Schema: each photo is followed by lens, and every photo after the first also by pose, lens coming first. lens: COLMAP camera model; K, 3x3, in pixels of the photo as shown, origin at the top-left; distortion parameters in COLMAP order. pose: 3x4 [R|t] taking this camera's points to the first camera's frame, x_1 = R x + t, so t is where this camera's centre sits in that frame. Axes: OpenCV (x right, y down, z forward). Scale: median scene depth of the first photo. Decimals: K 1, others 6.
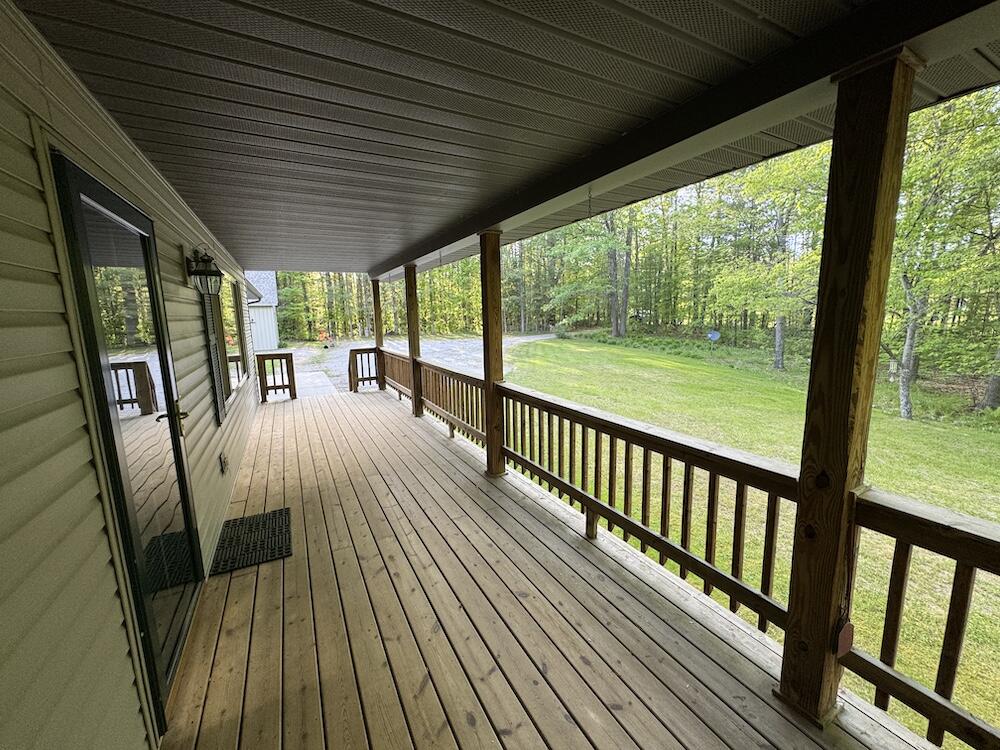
lens RADIAL K [[400.9, 0, 500.0], [0, 400.9, 375.0], [0, 0, 1]] dist [-0.001534, -0.000770]
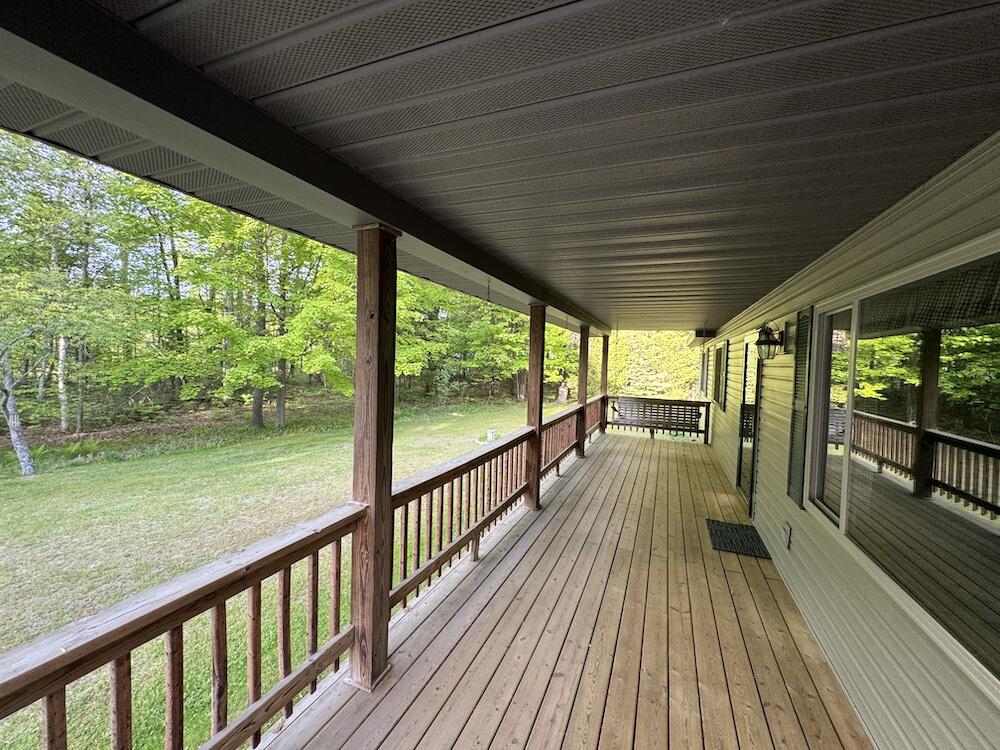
lens RADIAL K [[400.9, 0, 500.0], [0, 400.9, 375.0], [0, 0, 1]] dist [-0.001534, -0.000770]
pose [[-0.633069, -0.034500, 0.773326, -0.987105], [0.091787, 0.988613, 0.119244, -0.326815], [-0.768634, 0.146471, -0.622694, 2.063245]]
